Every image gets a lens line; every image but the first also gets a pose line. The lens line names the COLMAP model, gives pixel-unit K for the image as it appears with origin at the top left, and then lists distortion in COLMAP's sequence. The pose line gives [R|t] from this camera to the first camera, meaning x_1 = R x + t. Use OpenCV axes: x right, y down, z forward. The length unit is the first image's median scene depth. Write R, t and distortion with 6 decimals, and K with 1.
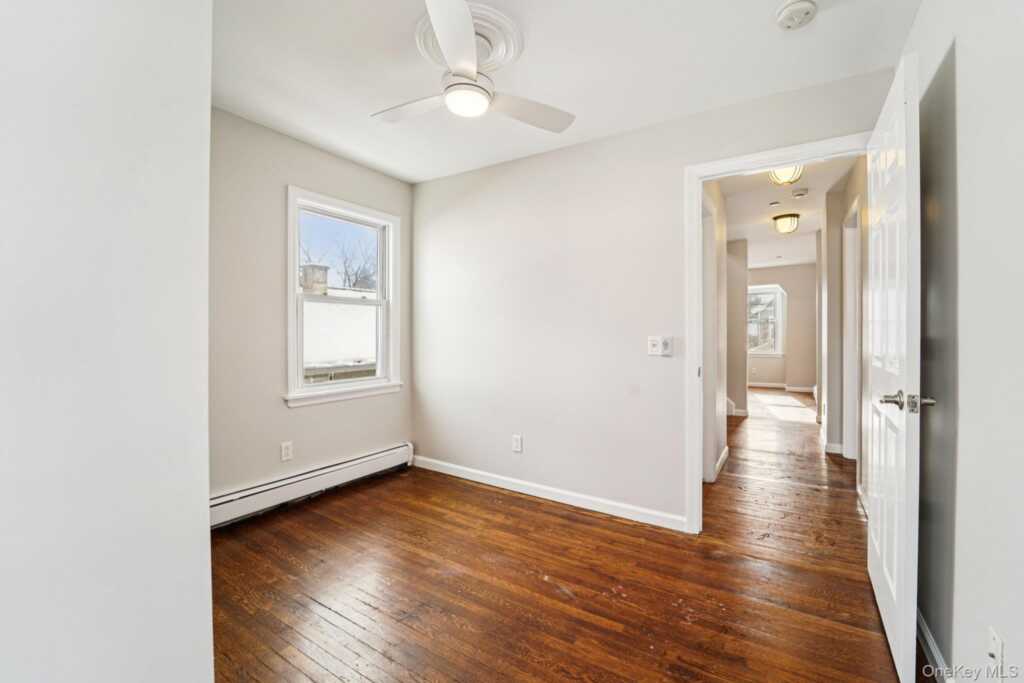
lens RADIAL K [[424.7, 0, 517.5], [0, 424.7, 337.8], [0, 0, 1]] dist [-0.023975, -0.000312]
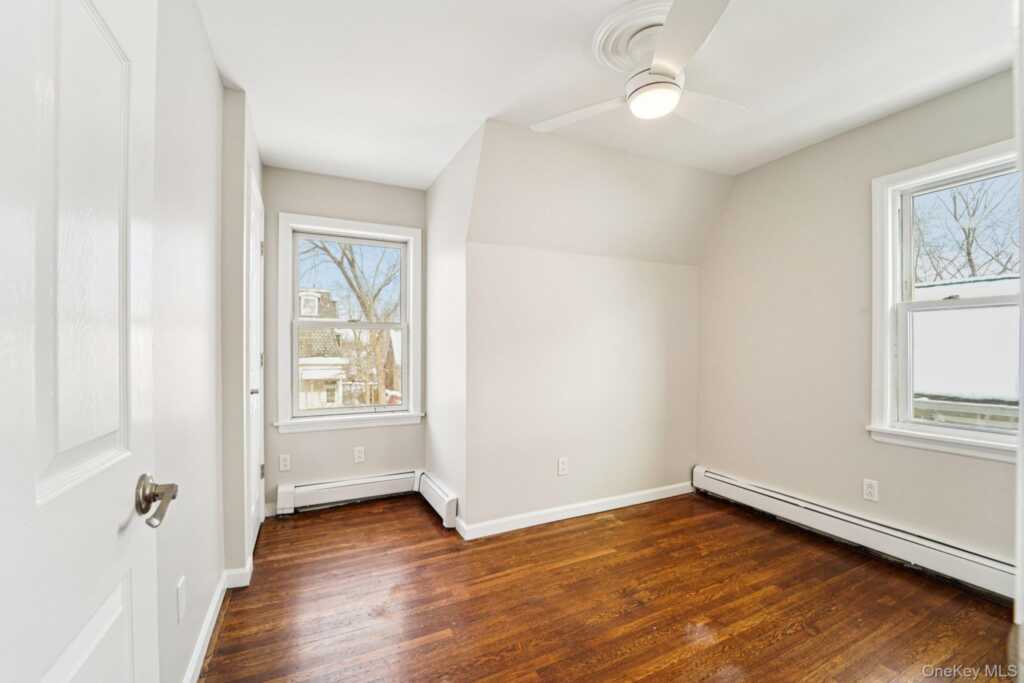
lens RADIAL K [[422.5, 0, 511.5], [0, 422.5, 343.6], [0, 0, 1]] dist [-0.022848, -0.000039]
pose [[-0.519153, -0.009474, -0.854629, 0.543082], [-0.010272, 0.999936, -0.004845, -0.017008], [0.854619, 0.006263, -0.519217, 0.787118]]
